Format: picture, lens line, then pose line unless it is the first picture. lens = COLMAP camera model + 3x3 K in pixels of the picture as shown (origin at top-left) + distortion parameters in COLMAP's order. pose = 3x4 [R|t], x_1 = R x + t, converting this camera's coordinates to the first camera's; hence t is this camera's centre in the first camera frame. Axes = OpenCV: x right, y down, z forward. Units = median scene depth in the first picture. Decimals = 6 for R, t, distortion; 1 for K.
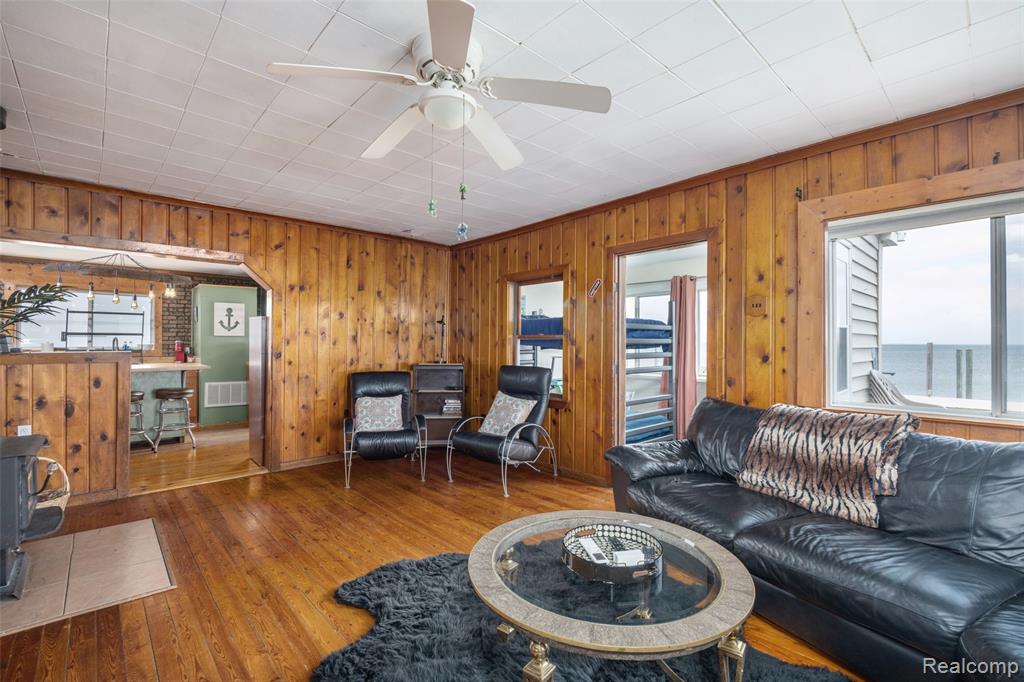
lens RADIAL K [[458.7, 0, 512.2], [0, 458.7, 340.9], [0, 0, 1]] dist [-0.007517, -0.000578]
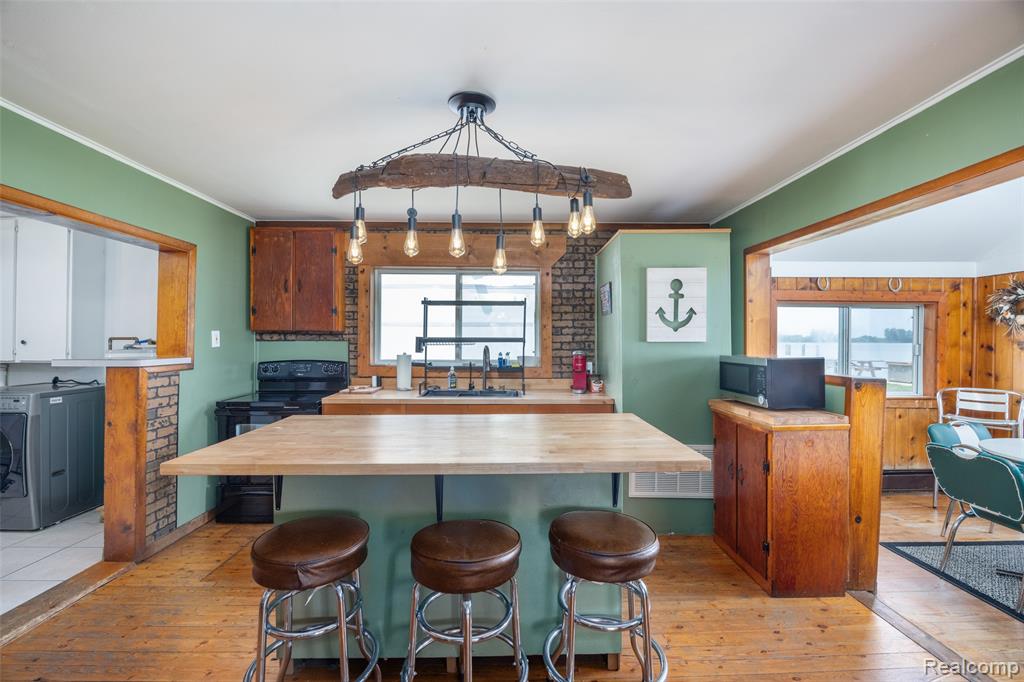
lens RADIAL K [[458.7, 0, 505.7], [0, 458.7, 340.5], [0, 0, 1]] dist [-0.007517, -0.000578]
pose [[0.747162, -0.002254, -0.664638, -0.767130], [0.003710, 0.999993, 0.000780, -0.022859], [0.664632, -0.003048, 0.747165, 0.955795]]
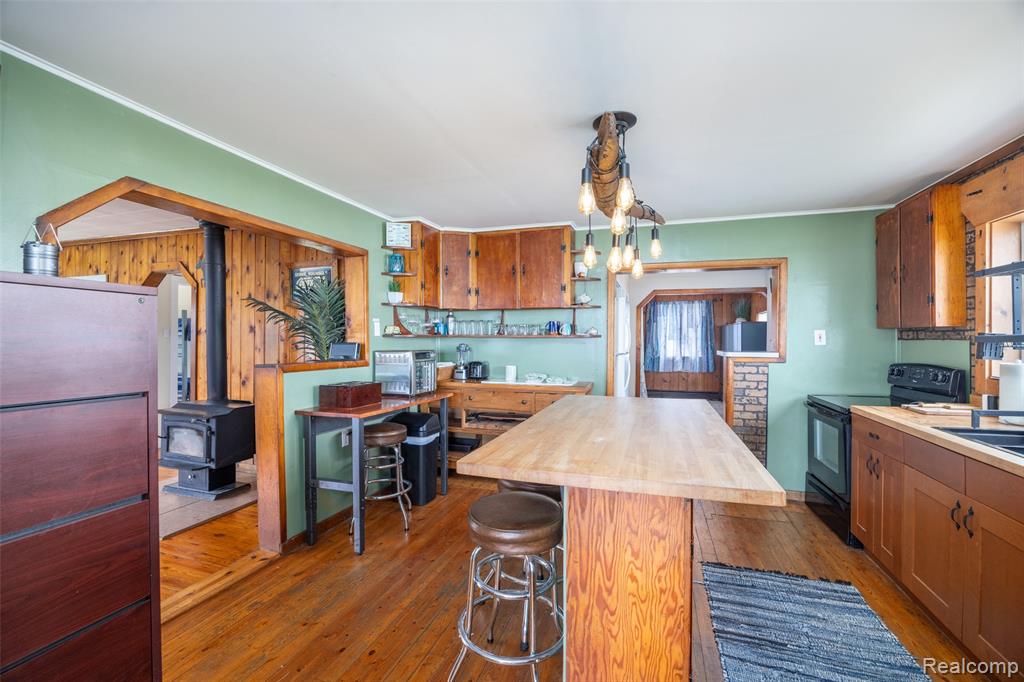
lens RADIAL K [[458.7, 0, 516.4], [0, 458.7, 336.0], [0, 0, 1]] dist [-0.007517, -0.000578]
pose [[-0.883309, -0.010490, -0.468673, -0.766920], [-0.006218, 0.999924, -0.010663, -0.017038], [0.468749, -0.006504, -0.883307, 1.688350]]
